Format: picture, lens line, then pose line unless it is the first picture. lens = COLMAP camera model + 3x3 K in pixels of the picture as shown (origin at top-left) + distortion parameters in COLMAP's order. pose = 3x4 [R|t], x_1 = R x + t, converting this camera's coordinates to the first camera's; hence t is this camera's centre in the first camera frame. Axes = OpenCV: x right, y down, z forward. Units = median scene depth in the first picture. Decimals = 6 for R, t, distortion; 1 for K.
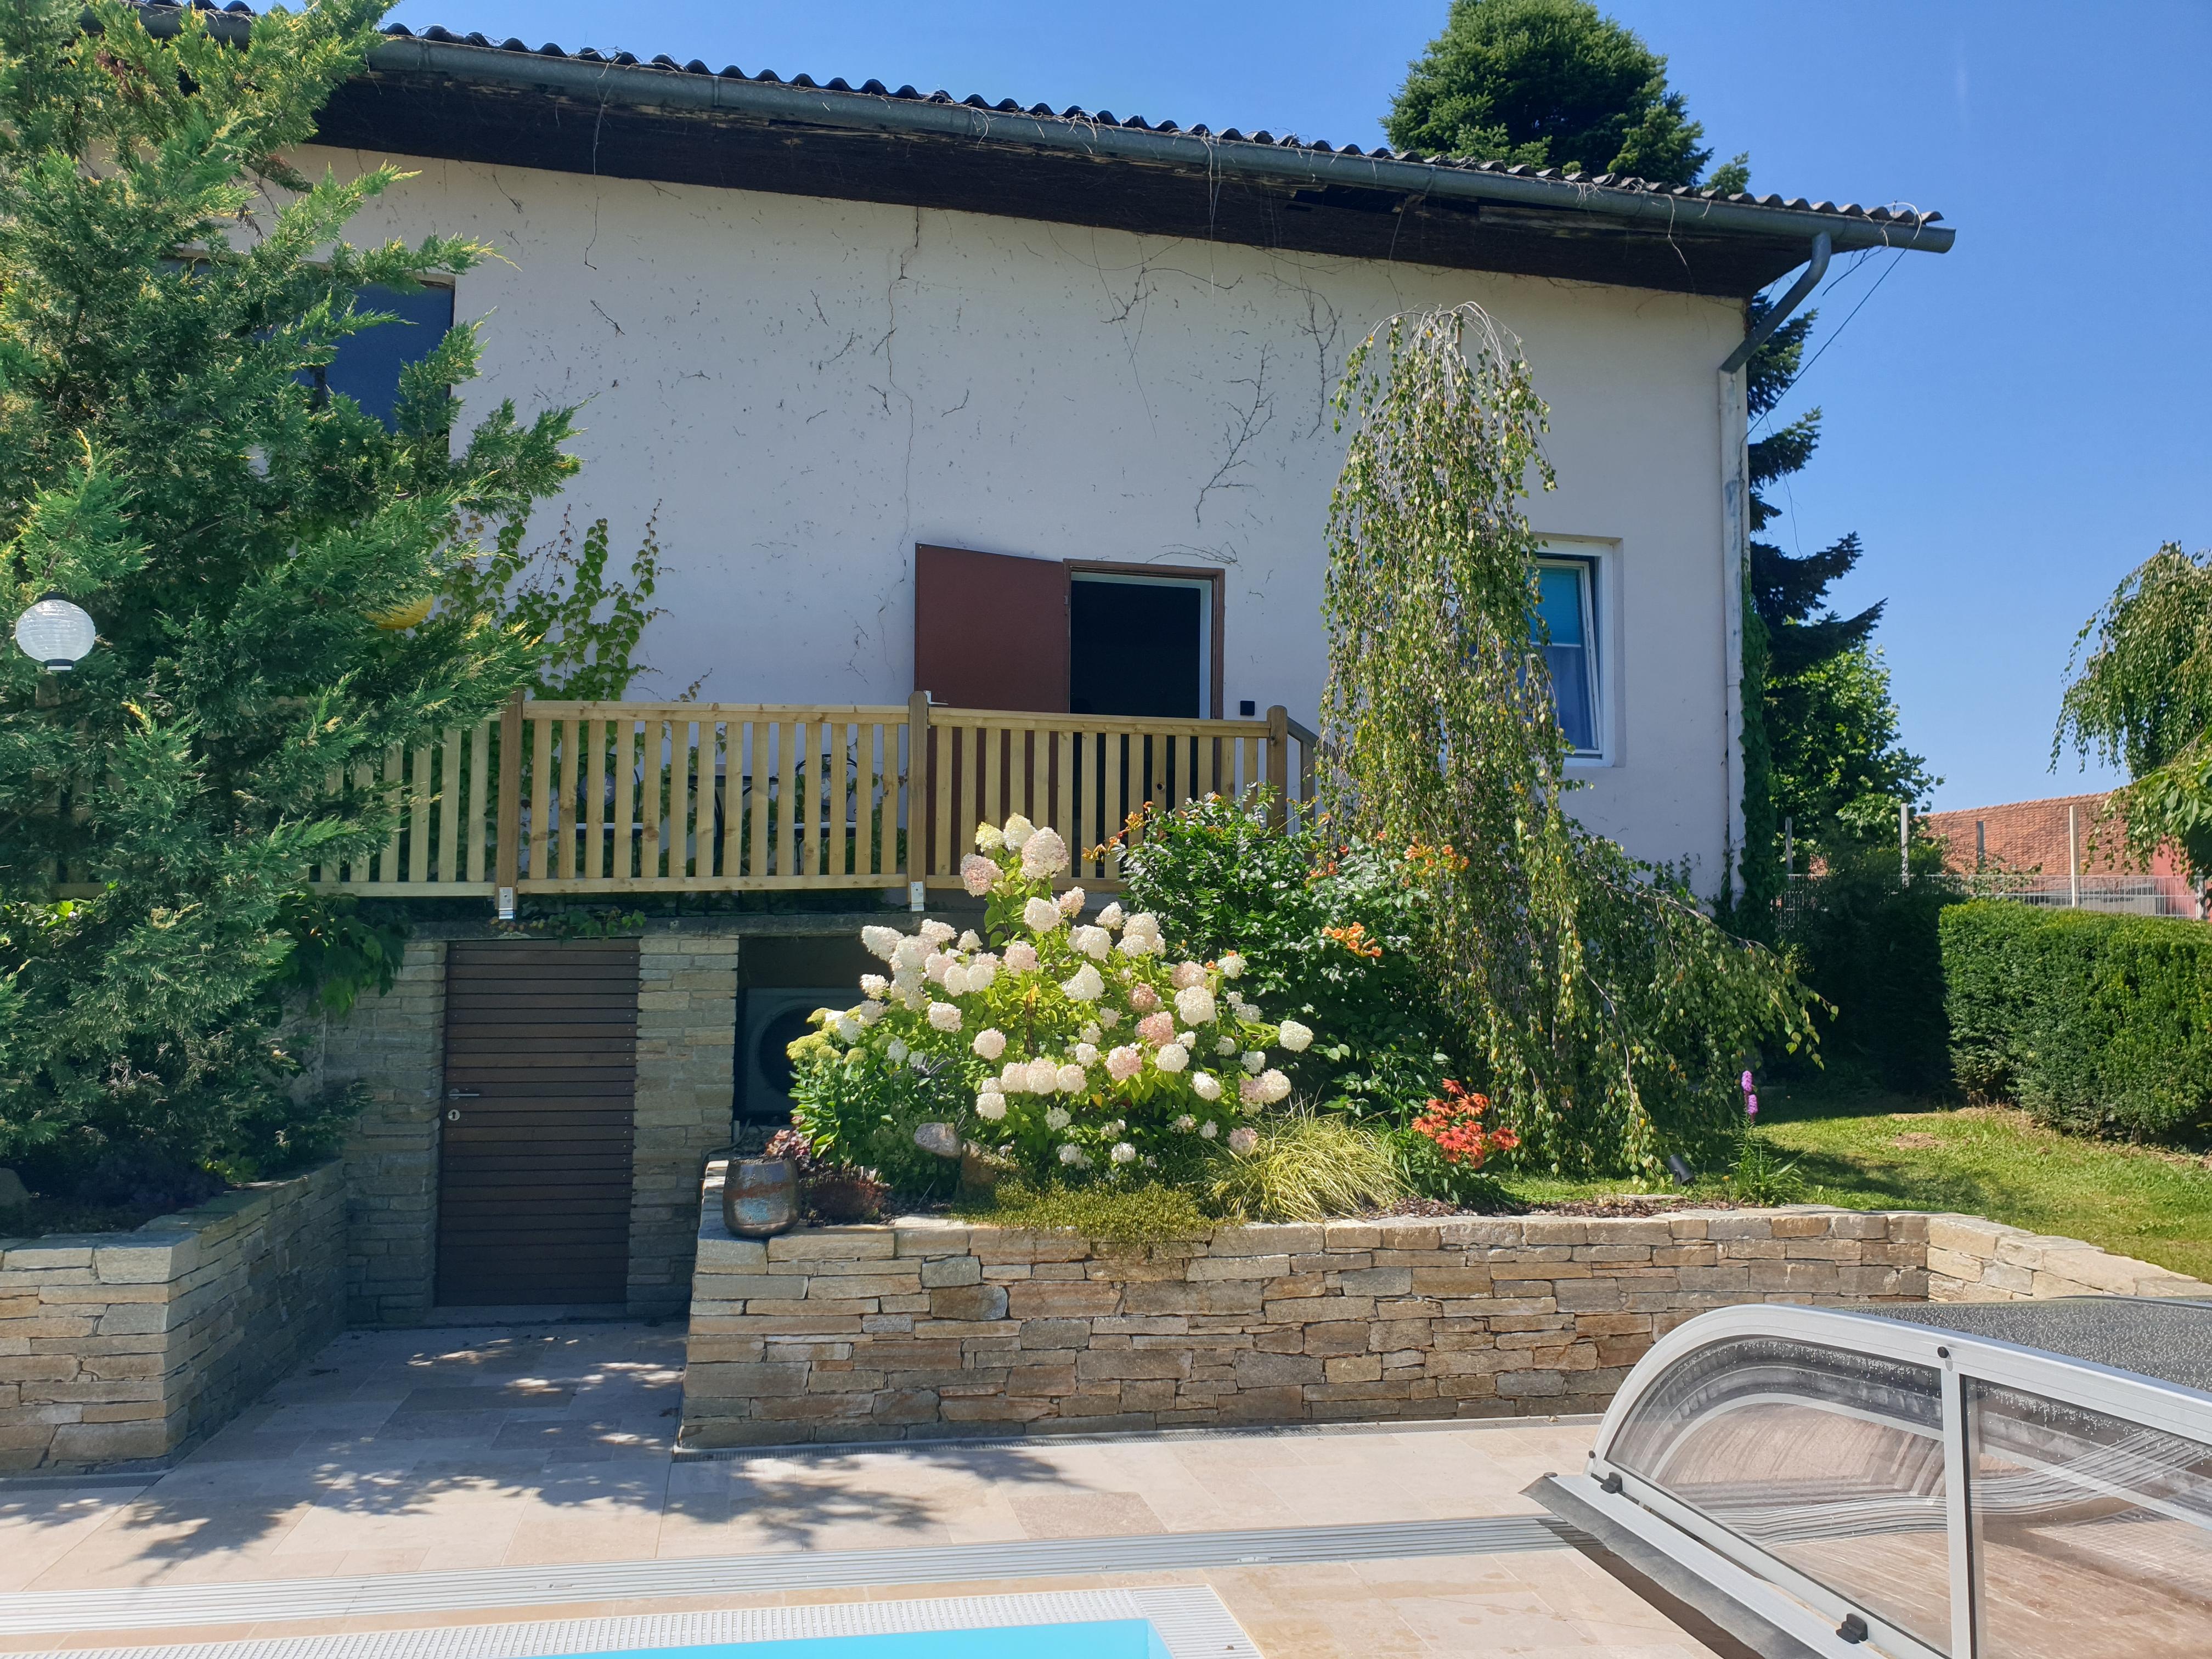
lens RADIAL K [[1722.8, 0, 1098.6], [0, 1722.8, 818.1], [0, 0, 1]] dist [0.038336, -0.033932]
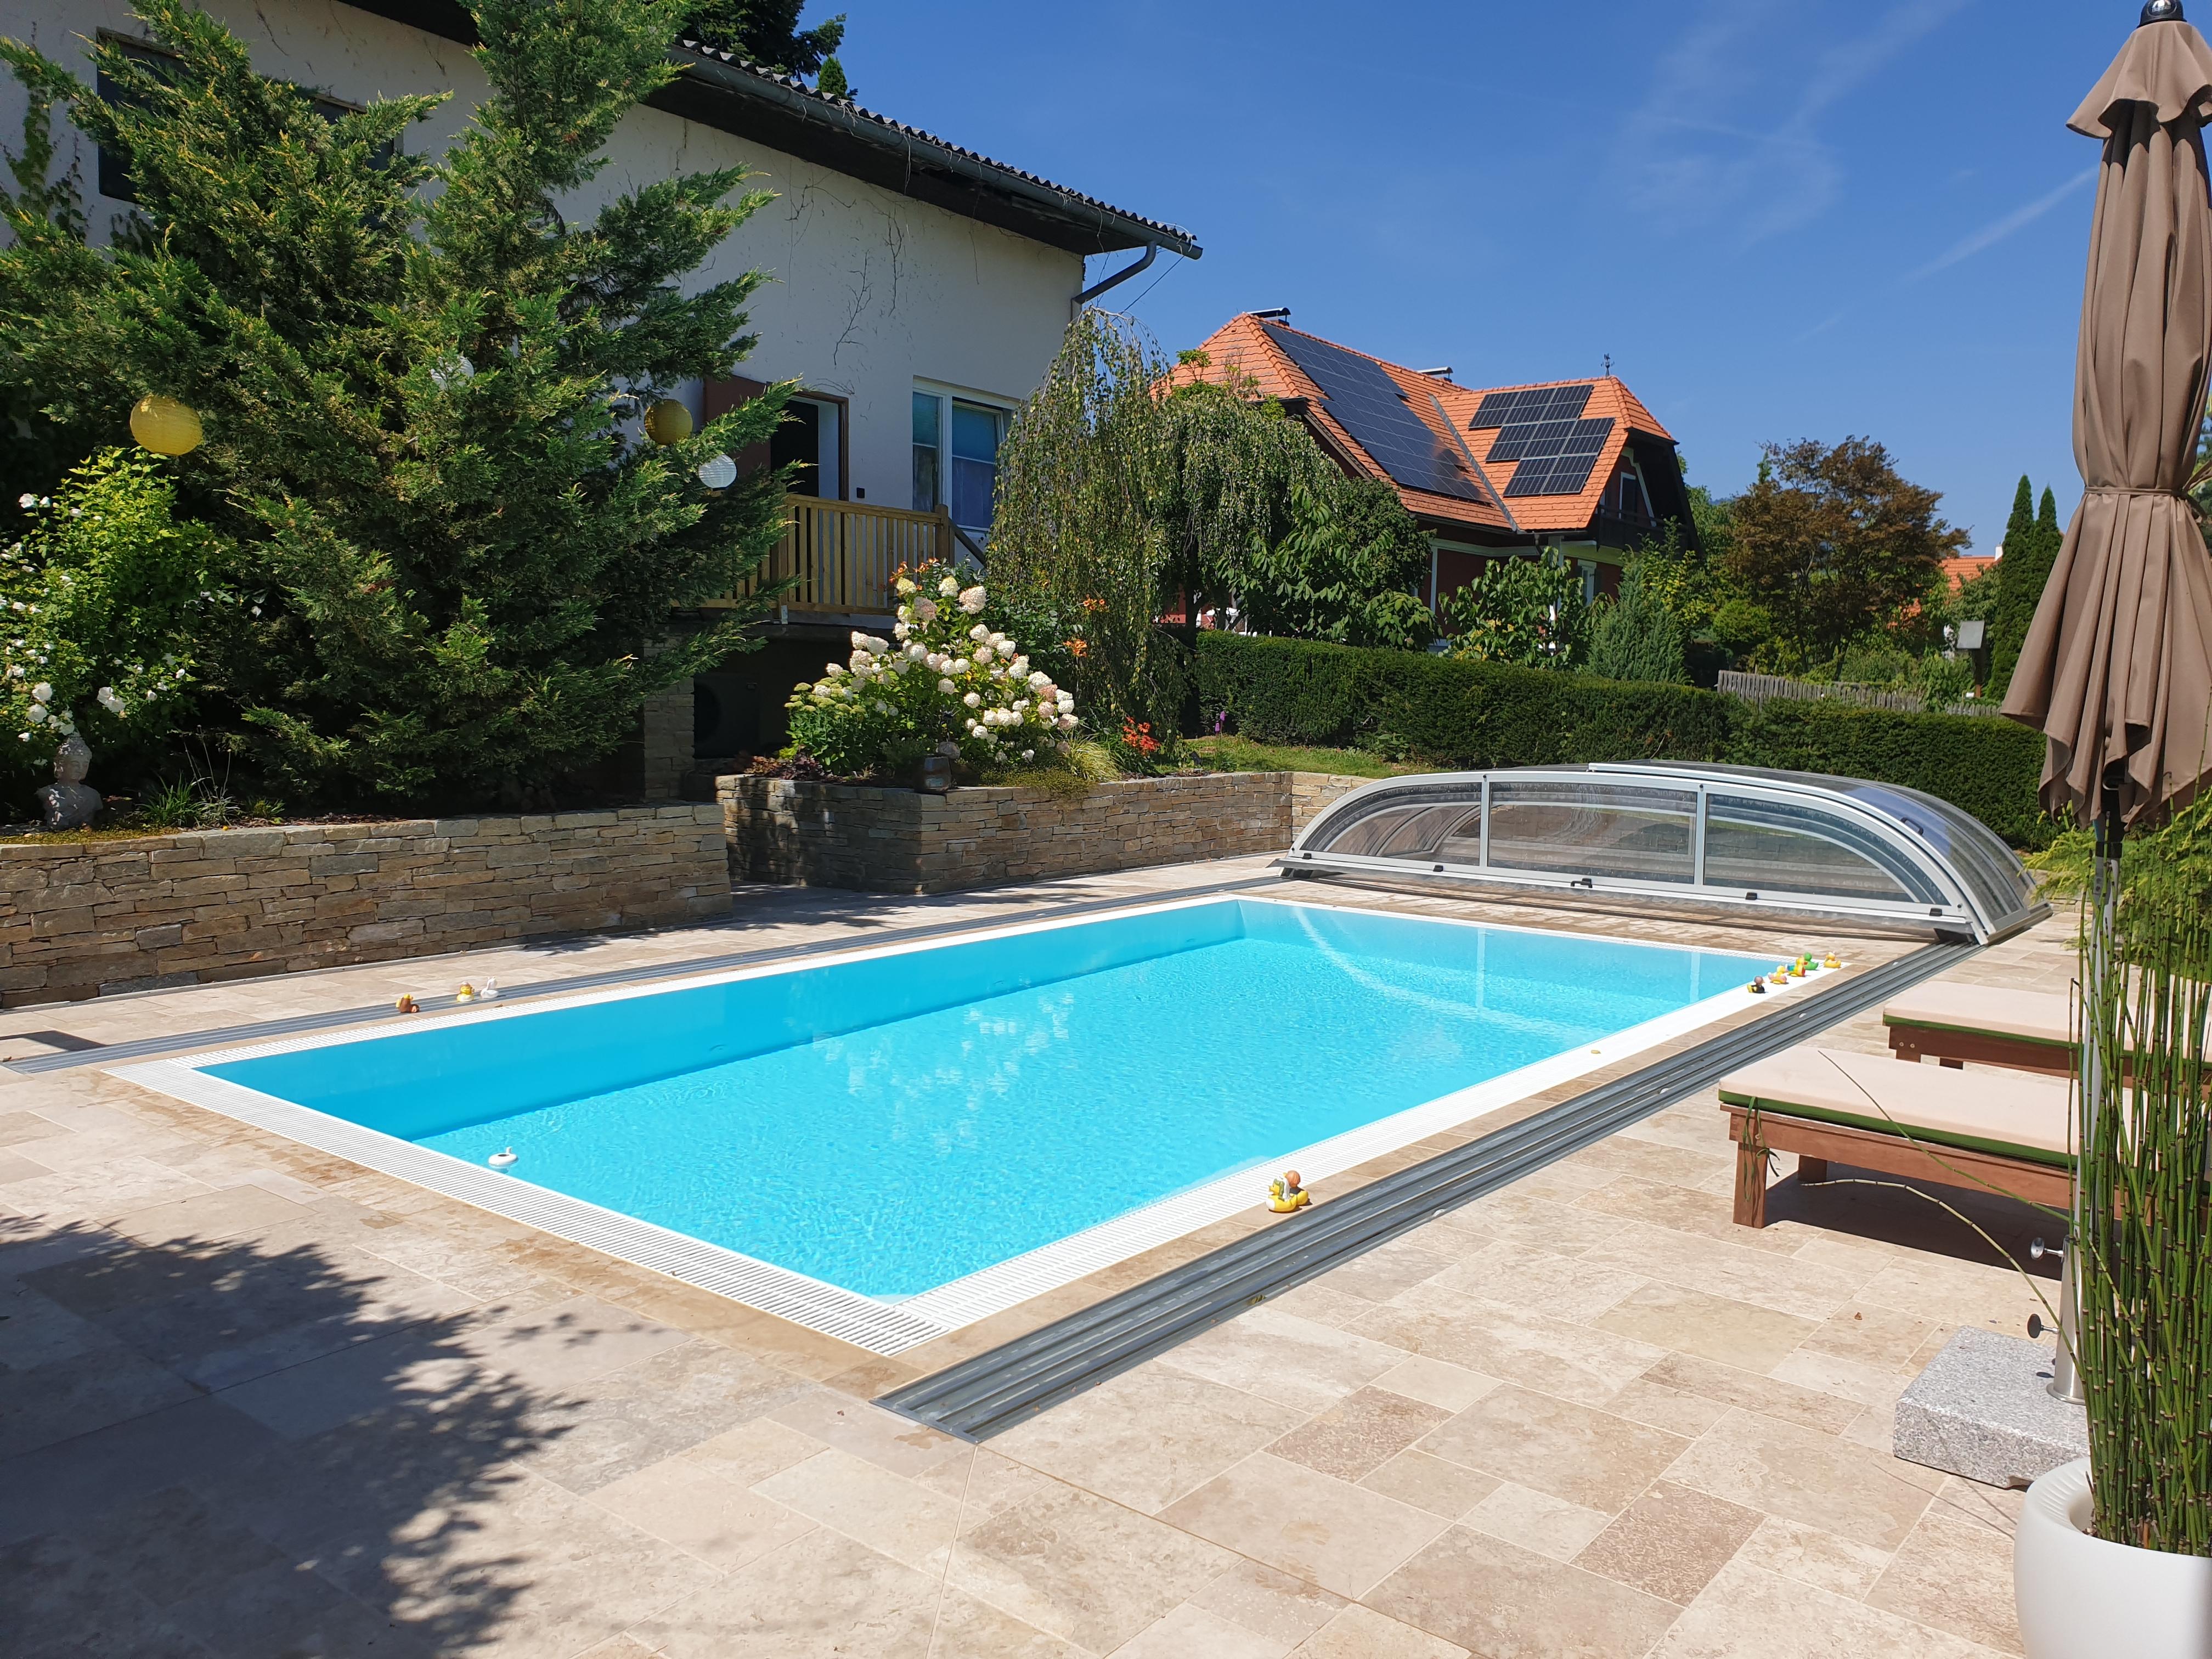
lens RADIAL K [[1722.8, 0, 1109.4], [0, 1722.8, 805.9], [0, 0, 1]] dist [0.038336, -0.033932]
pose [[0.762338, -0.045335, 0.645590, -0.952002], [-0.065782, 0.986949, 0.146984, -0.036573], [-0.643827, -0.154520, 0.749406, -0.449093]]
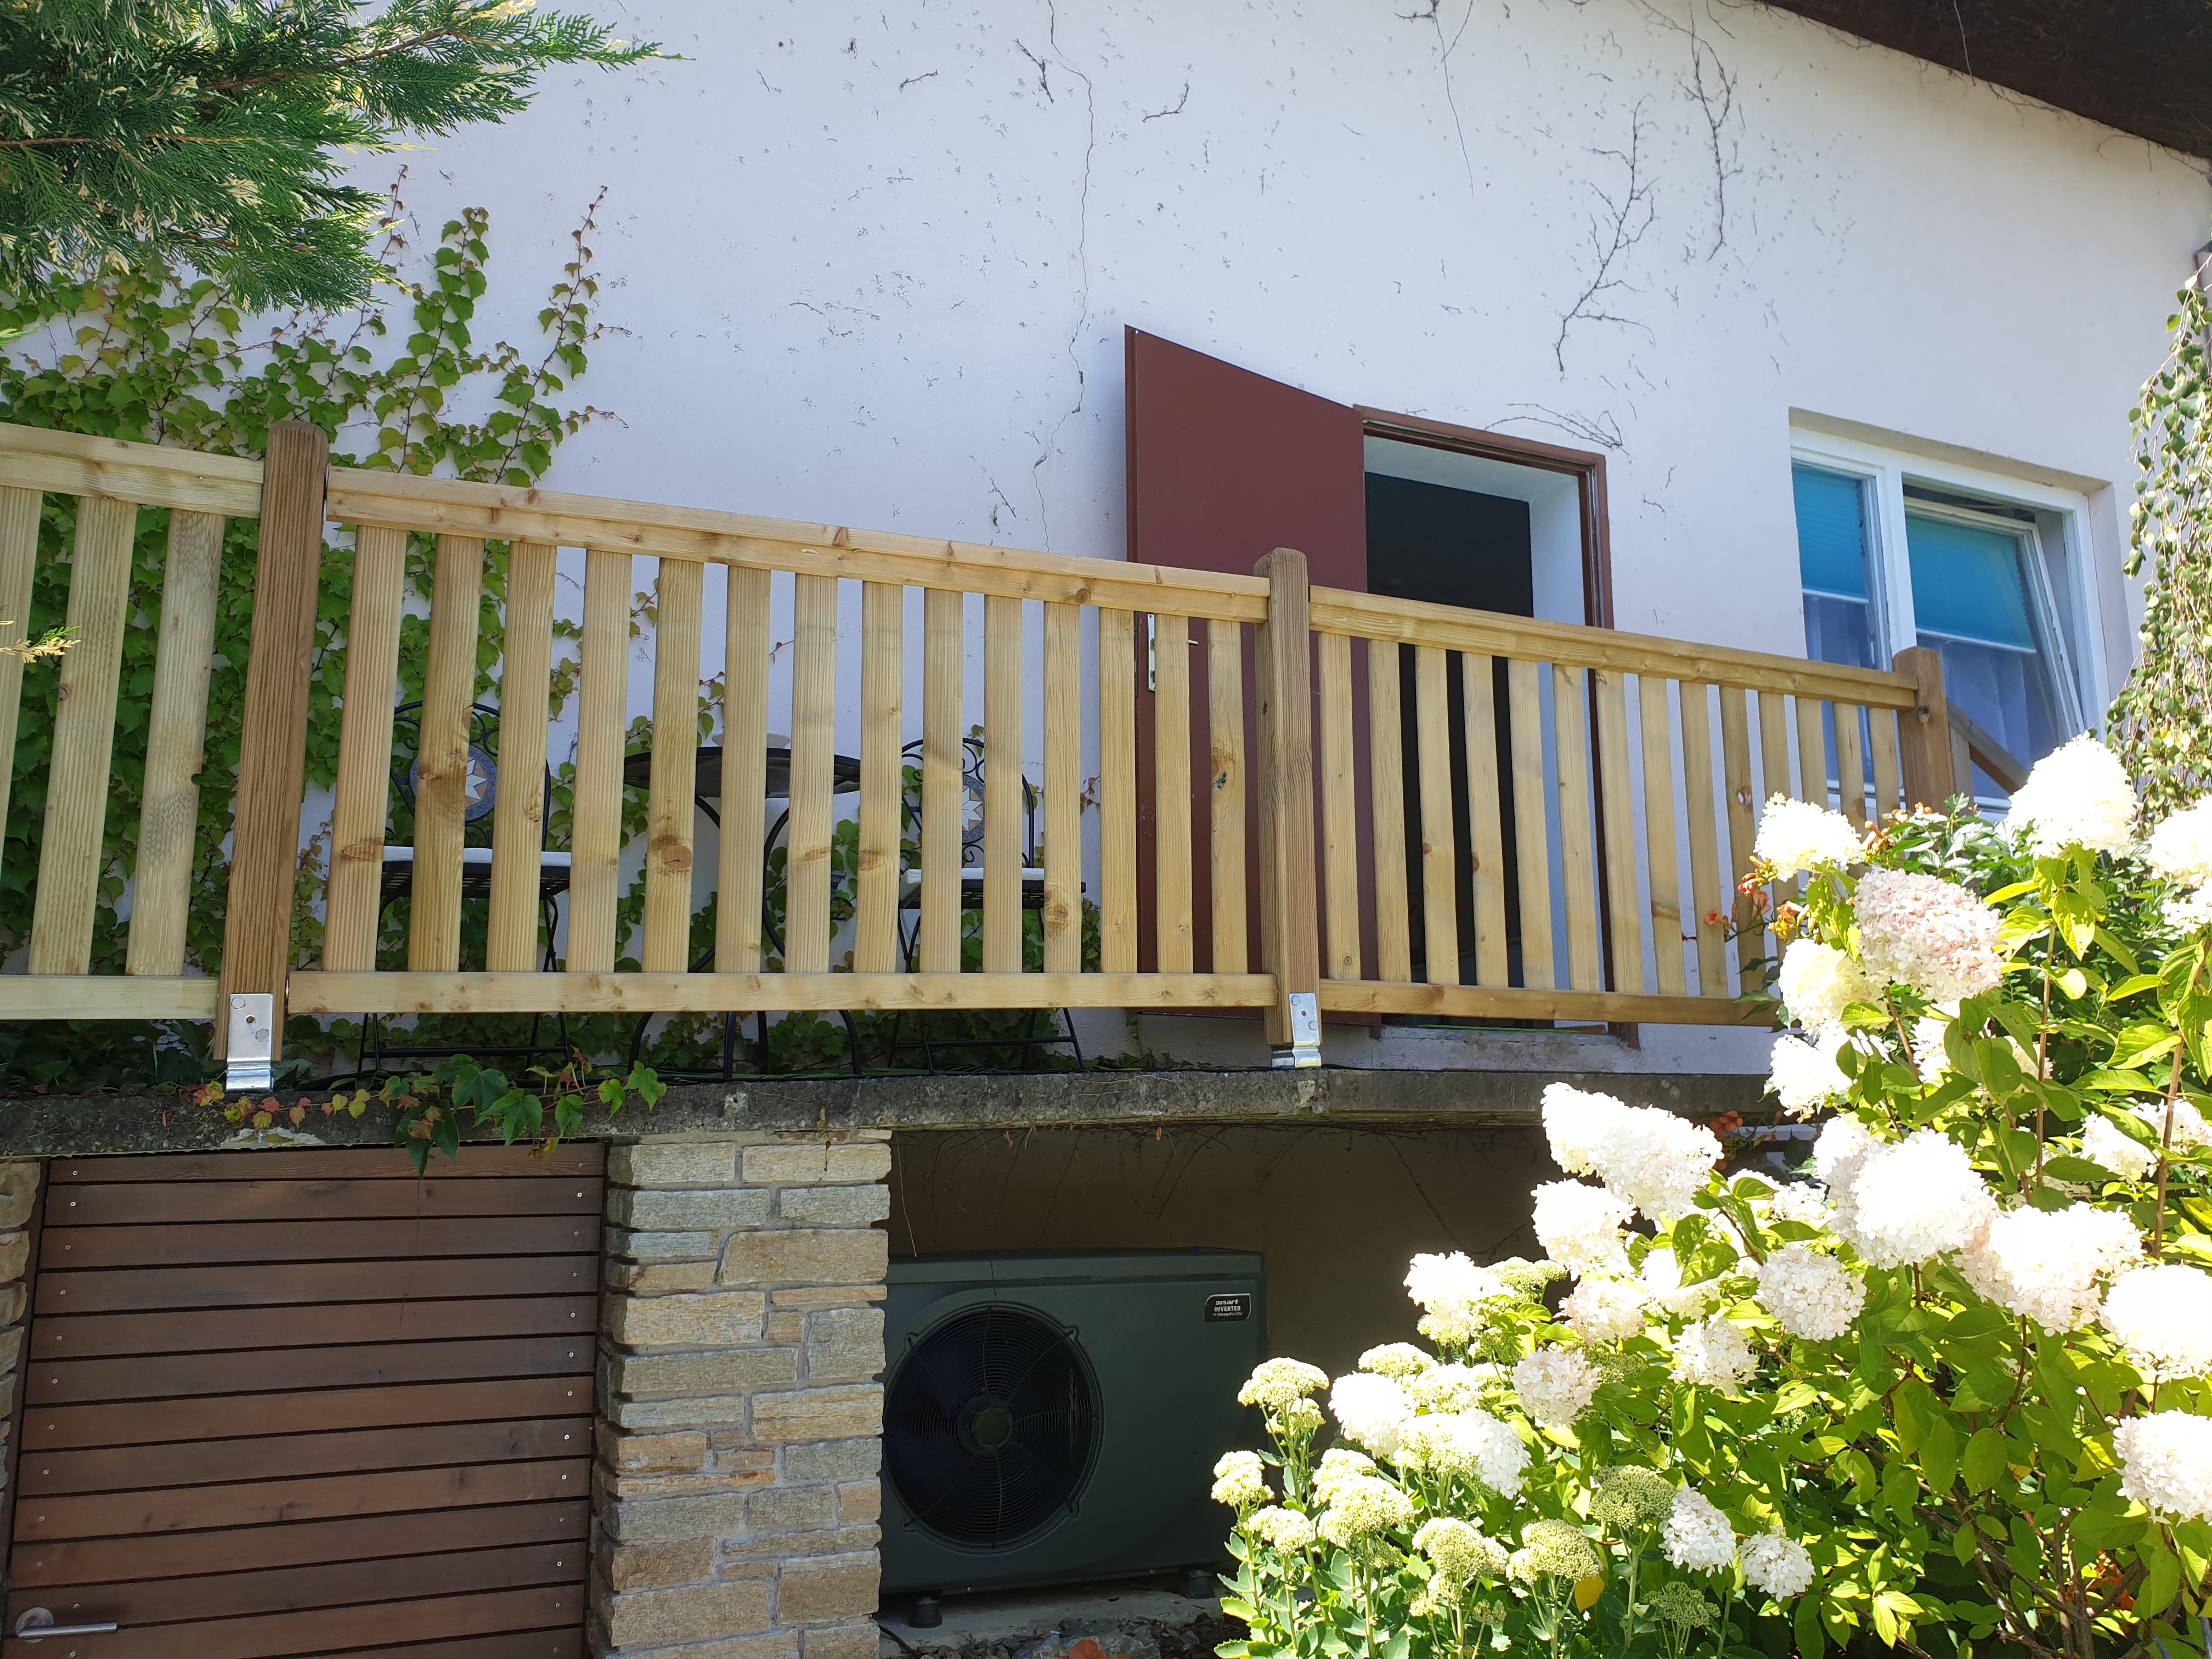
lens RADIAL K [[1722.8, 0, 1118.1], [0, 1722.8, 798.5], [0, 0, 1]] dist [0.038336, -0.033932]
pose [[0.979735, 0.028653, 0.198239, -0.239700], [-0.006231, 0.993596, -0.112819, 0.038392], [-0.200202, 0.109298, 0.973639, 0.619401]]
